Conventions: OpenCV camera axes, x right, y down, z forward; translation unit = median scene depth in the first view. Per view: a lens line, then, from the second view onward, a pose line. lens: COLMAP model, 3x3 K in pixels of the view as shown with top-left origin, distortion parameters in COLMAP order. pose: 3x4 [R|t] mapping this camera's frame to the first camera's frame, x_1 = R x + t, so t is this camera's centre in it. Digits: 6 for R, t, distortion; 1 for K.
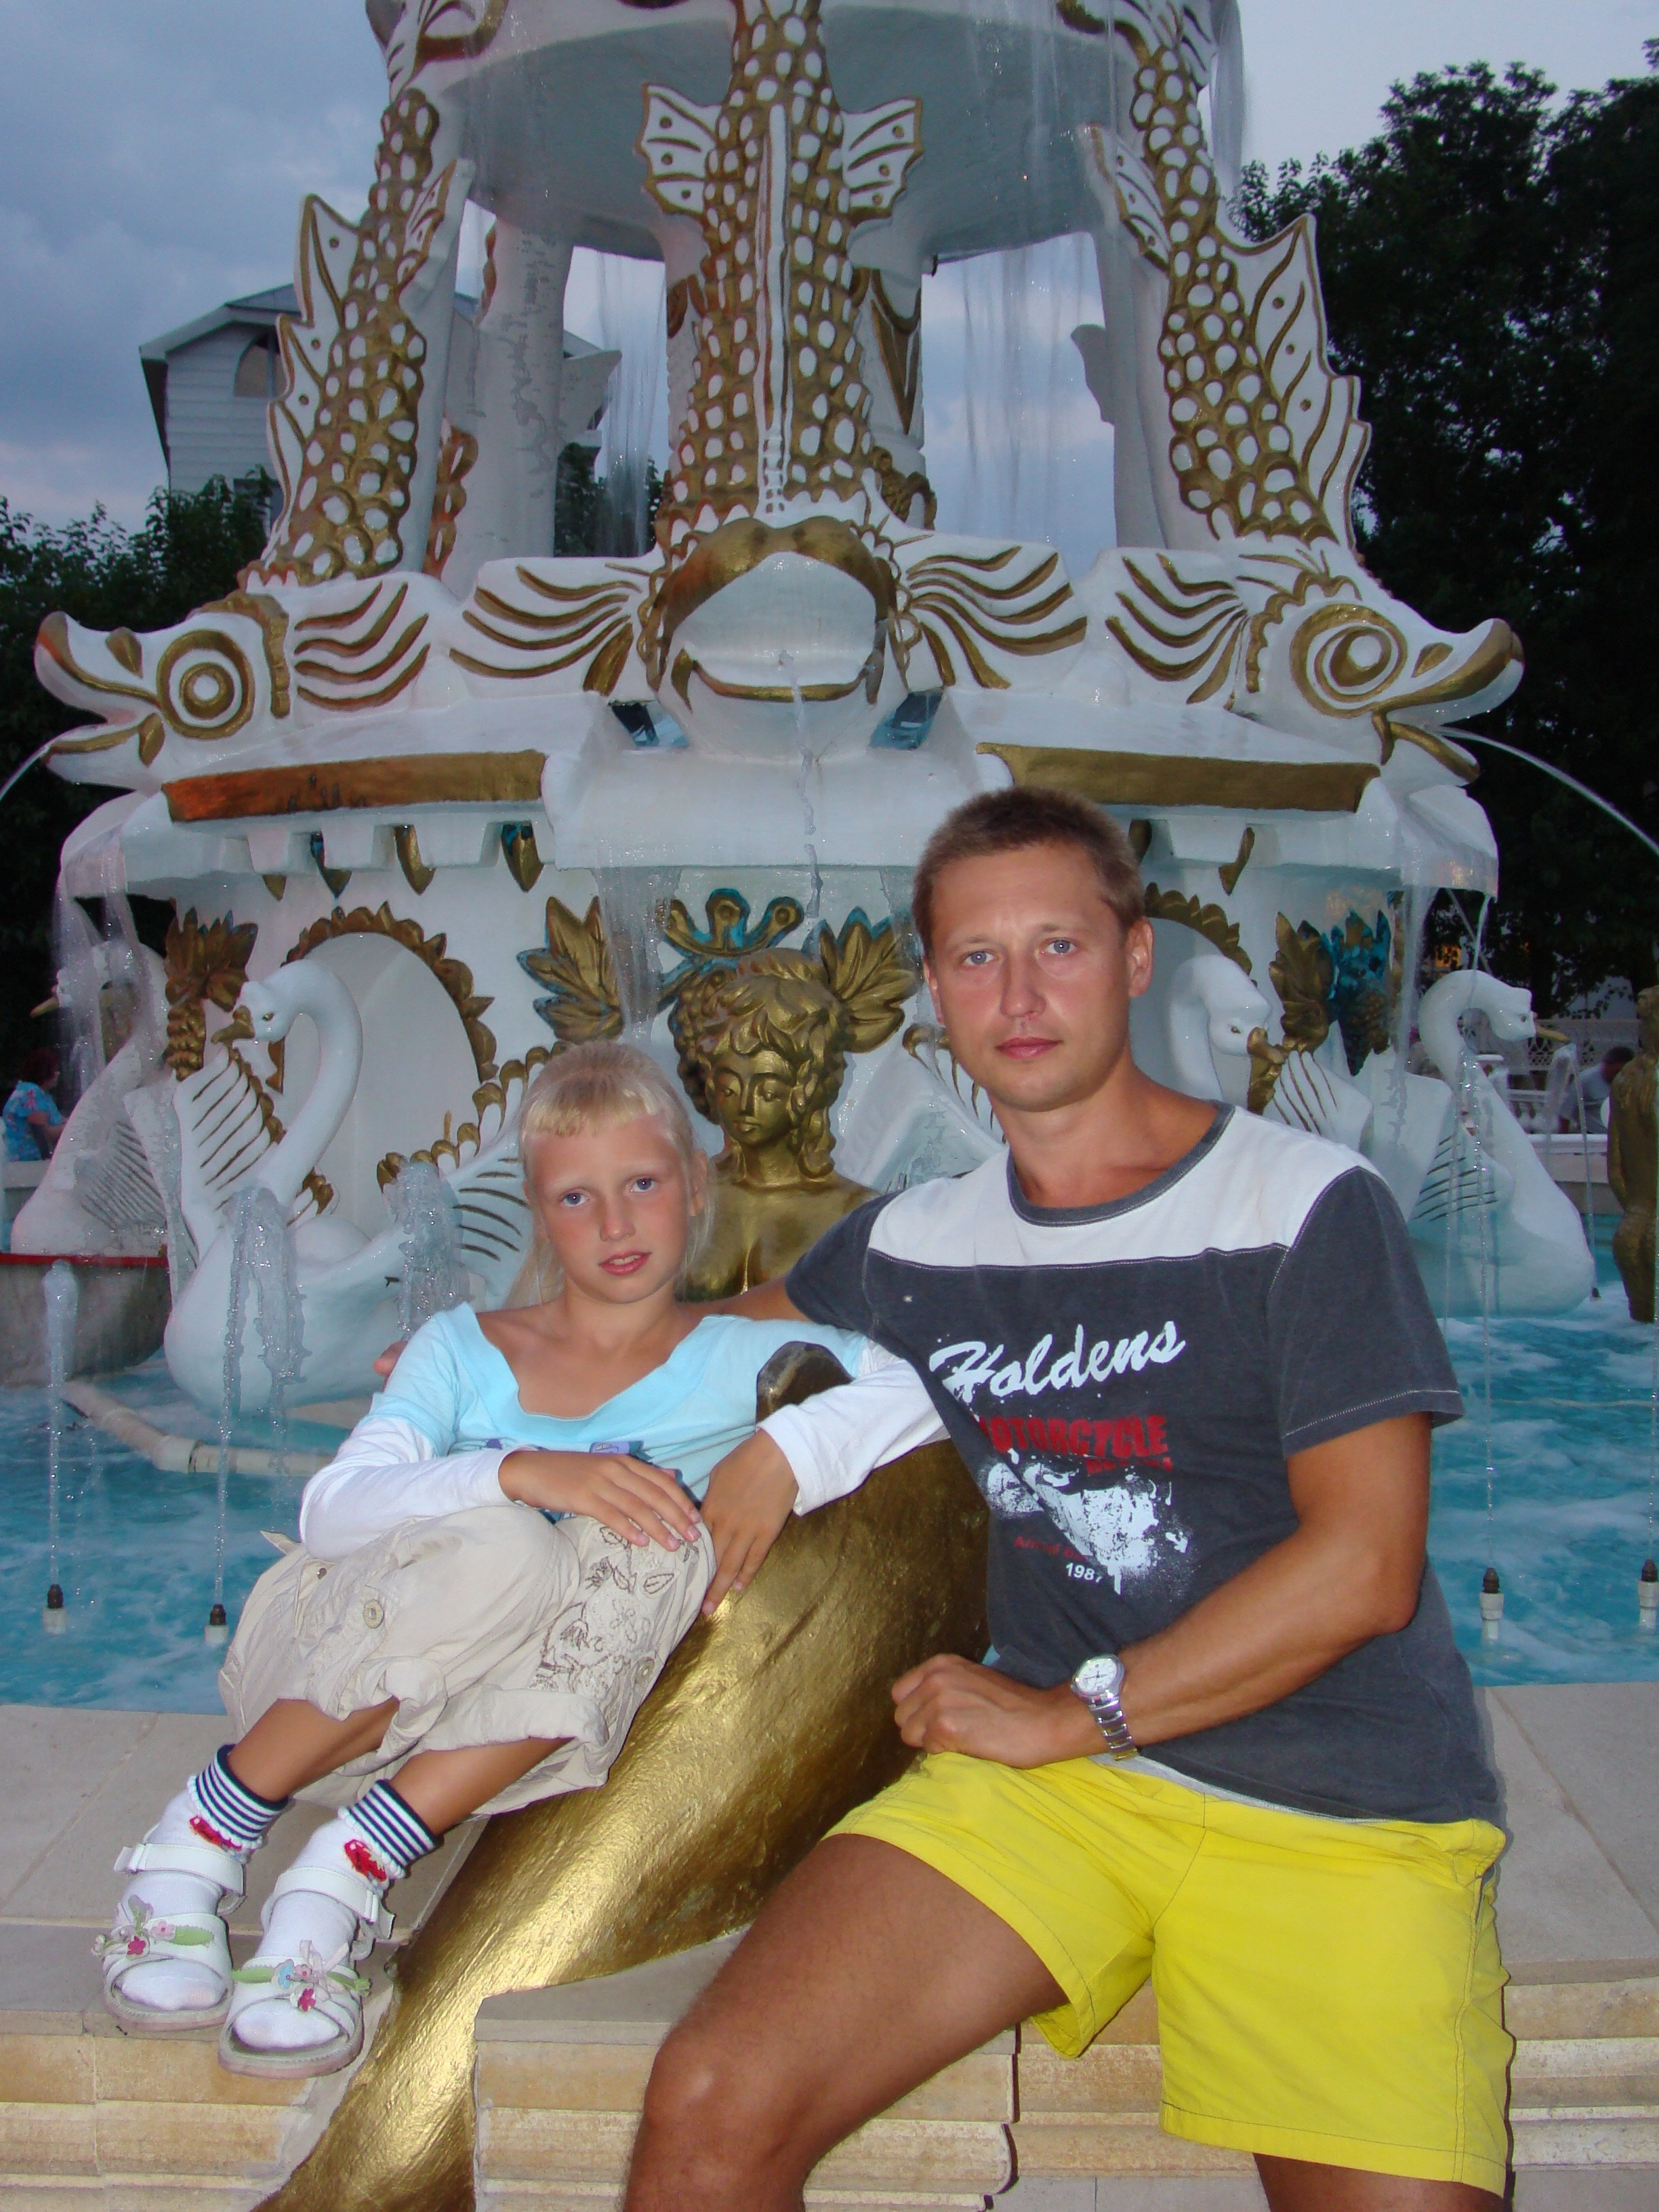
lens RADIAL K [[2594.2, 0, 791.5], [0, 2594.2, 1086.6], [0, 0, 1]] dist [-0.094782, 0.202987]
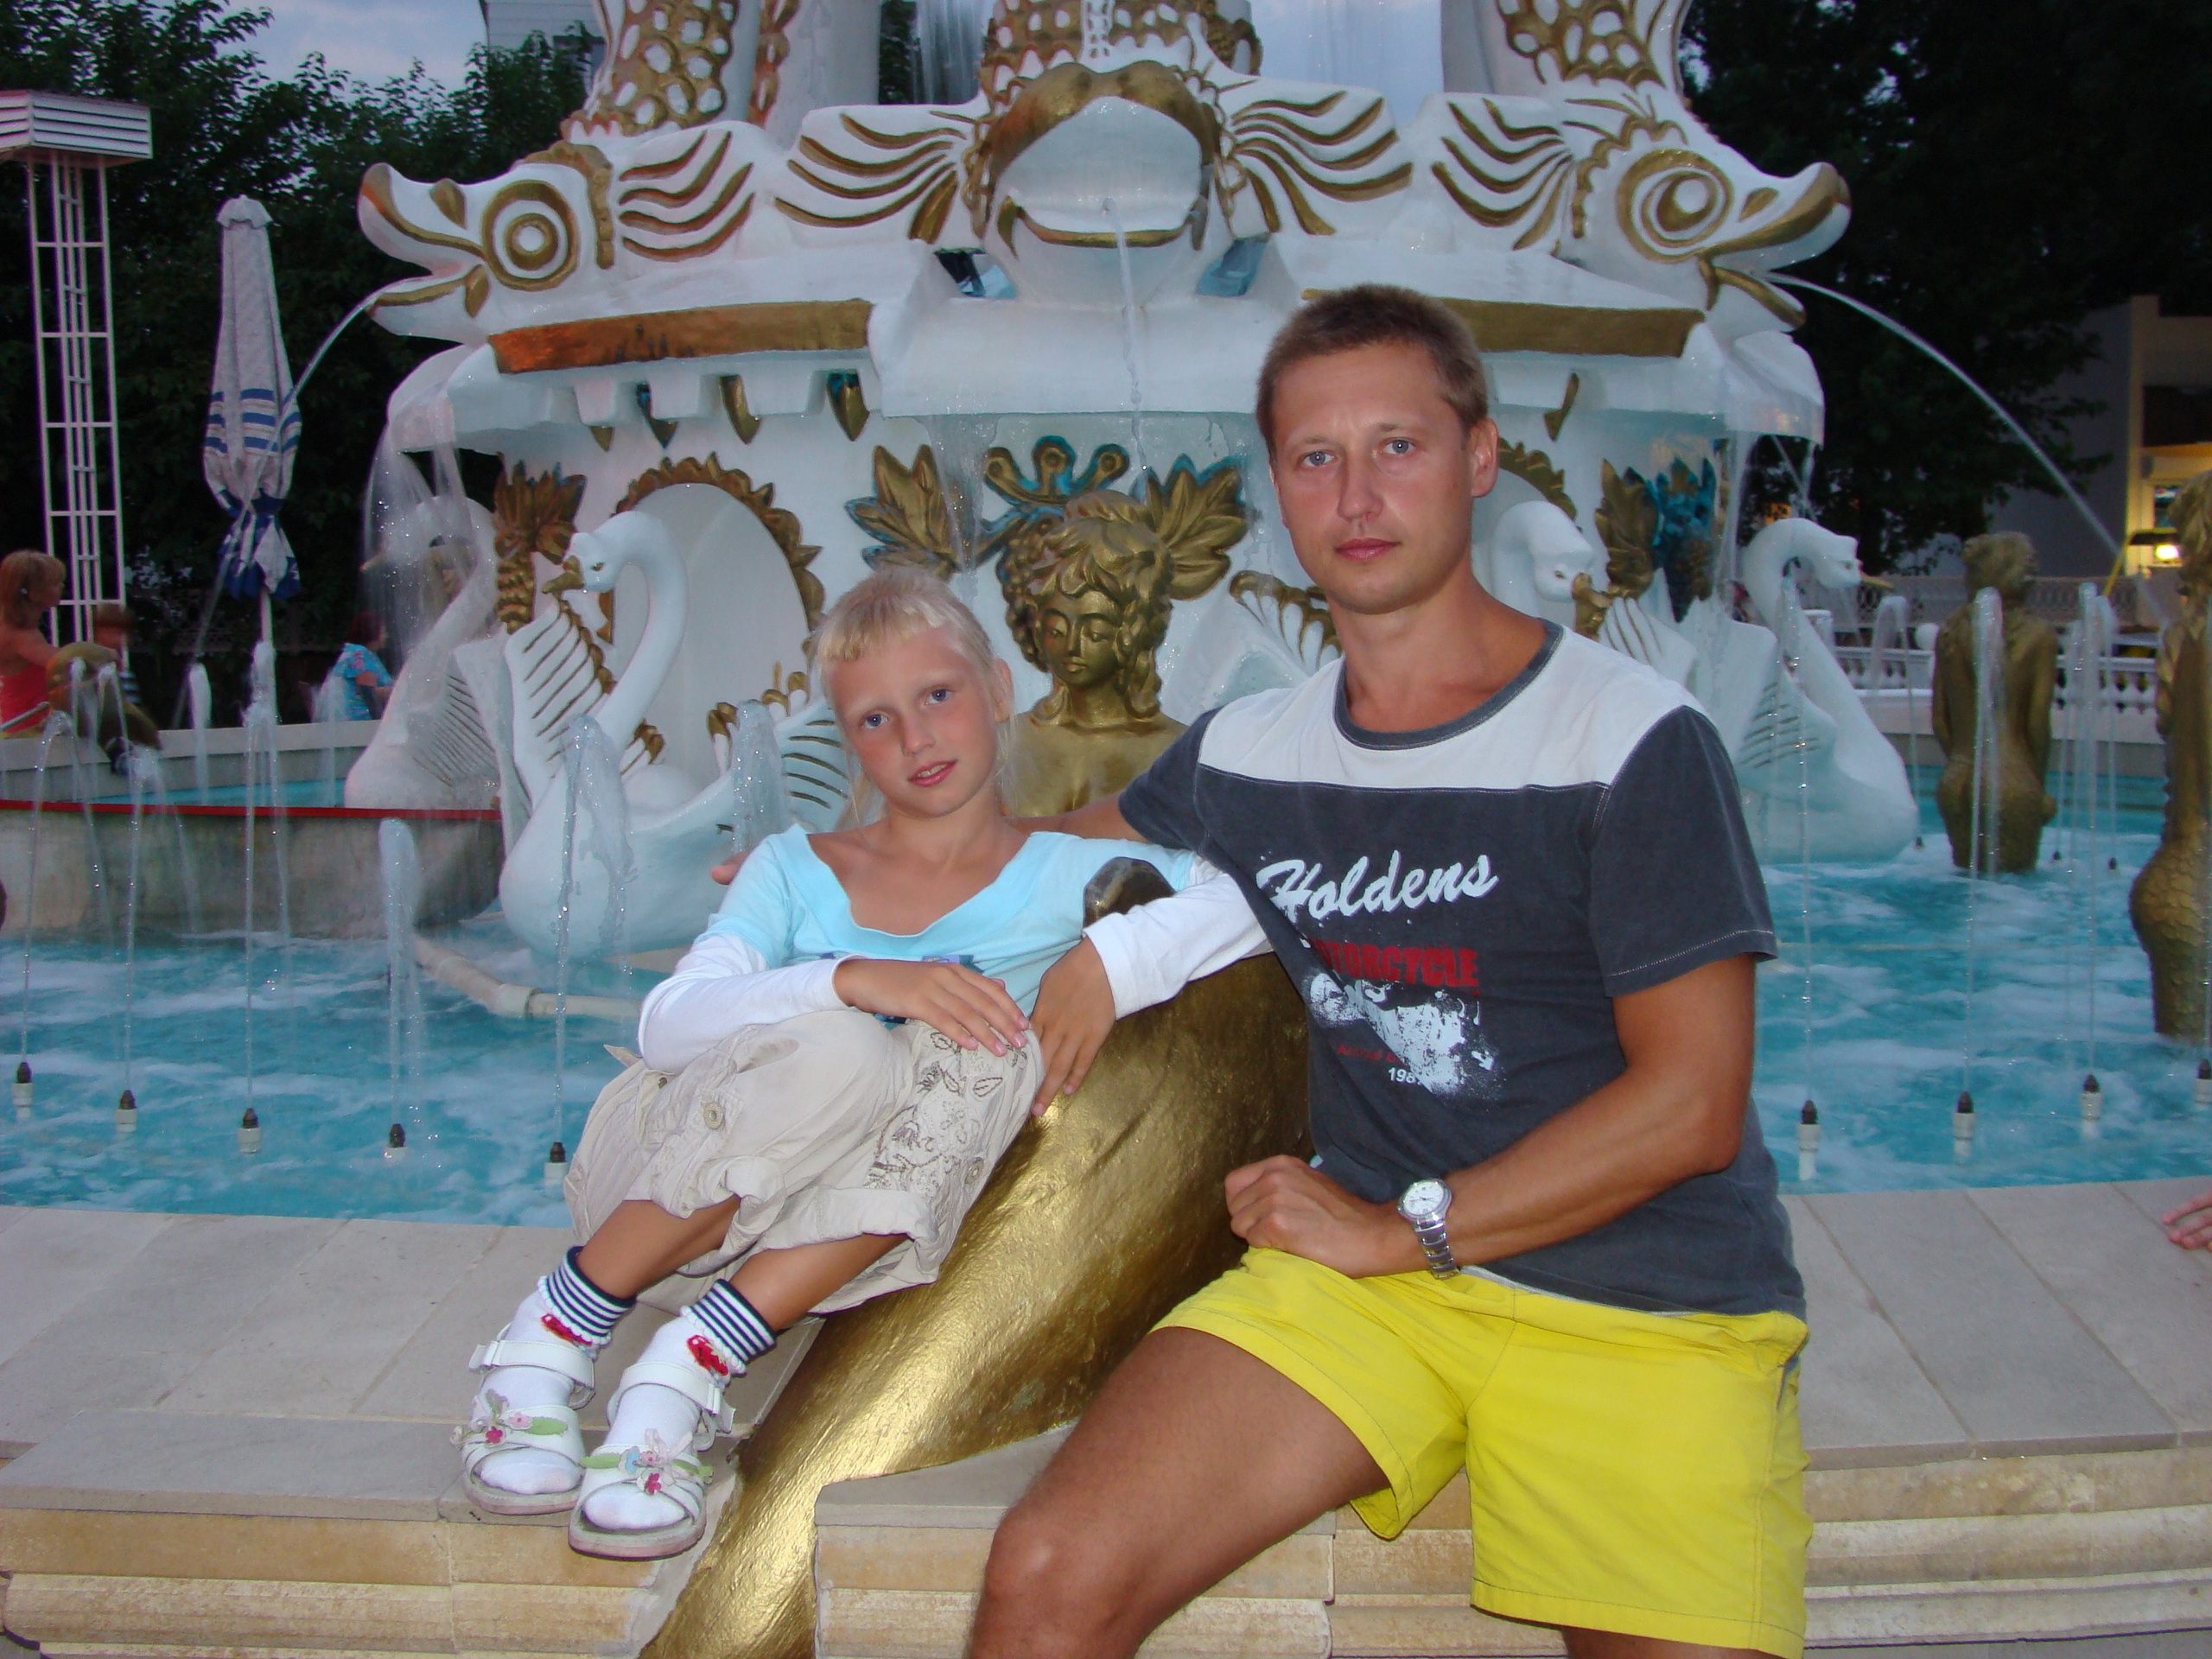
lens RADIAL K [[2594.2, 0, 1123.1], [0, 2594.2, 784.1], [0, 0, 1]] dist [-0.094782, 0.202987]
pose [[0.999989, -0.004597, 0.000933, 0.000482], [0.004542, 0.998637, 0.052004, 0.005674], [-0.001171, -0.051999, 0.998646, -0.007602]]
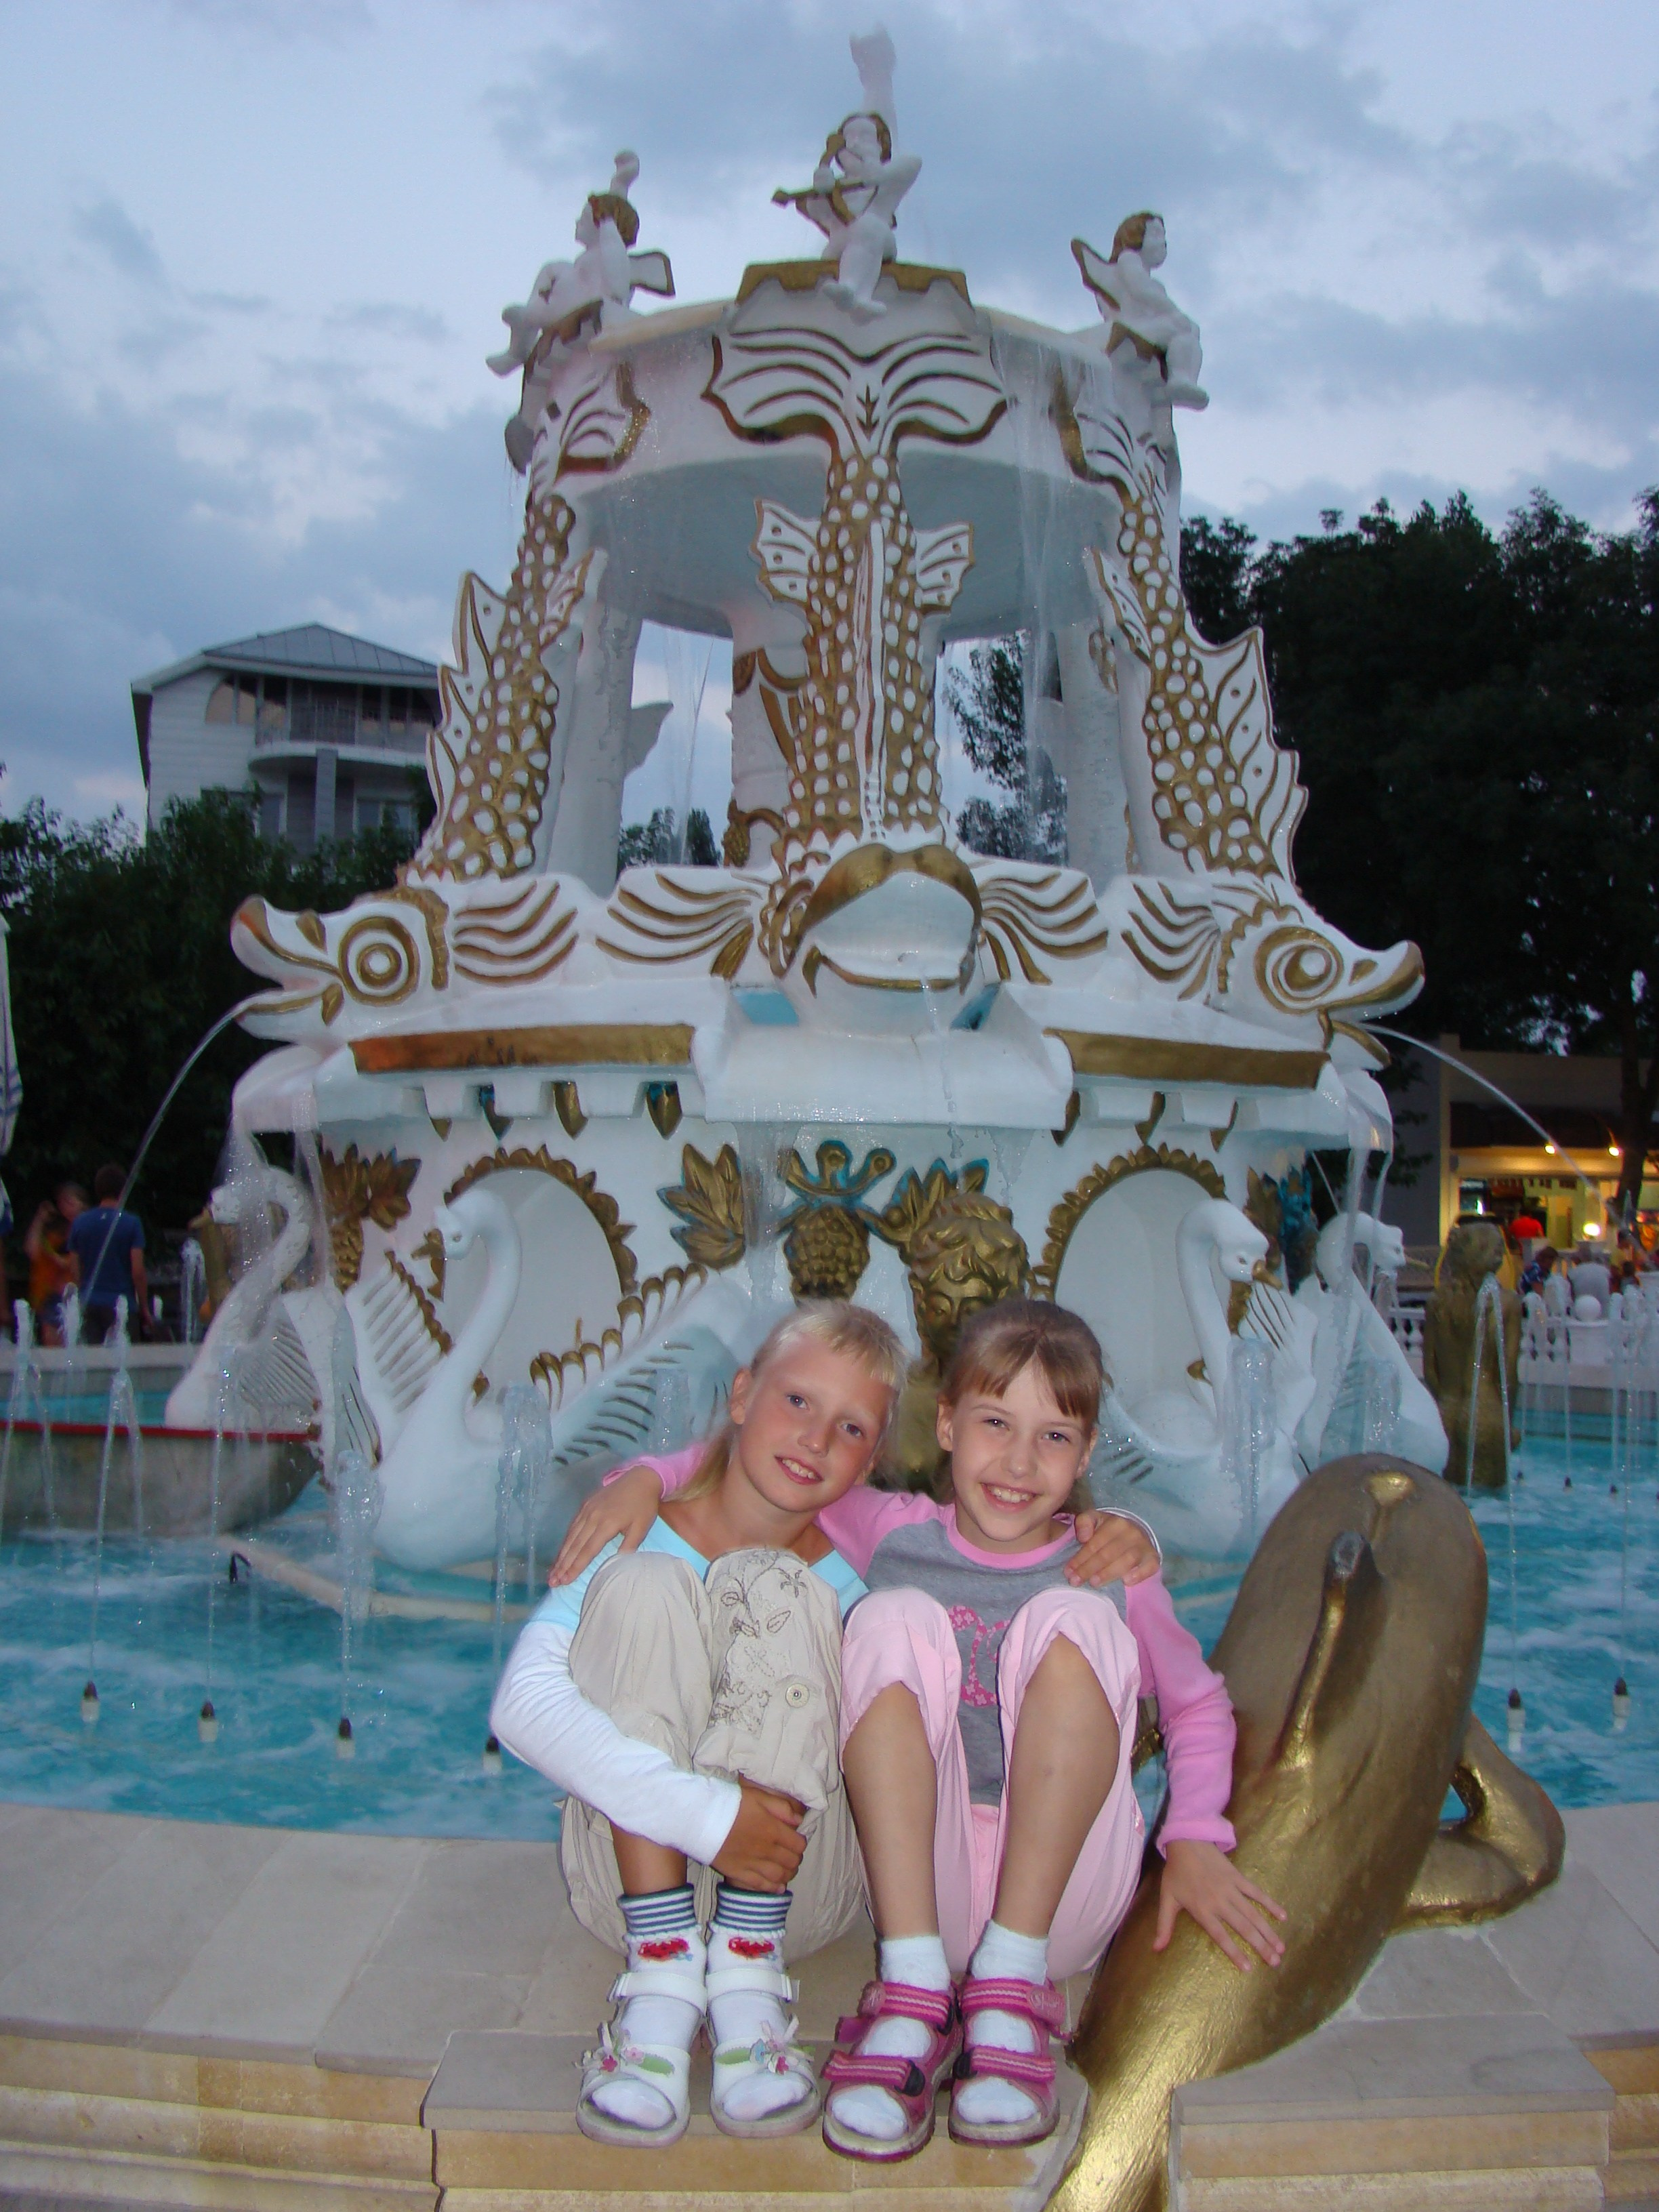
lens RADIAL K [[2084.9, 0, 862.3], [0, 2084.9, 1126.1], [0, 0, 1]] dist [-0.177836, 0.123912]
pose [[0.992646, 0.022616, 0.118921, -0.120028], [-0.013234, 0.996780, -0.079091, -0.004549], [-0.120327, 0.076936, 0.989749, 0.019330]]
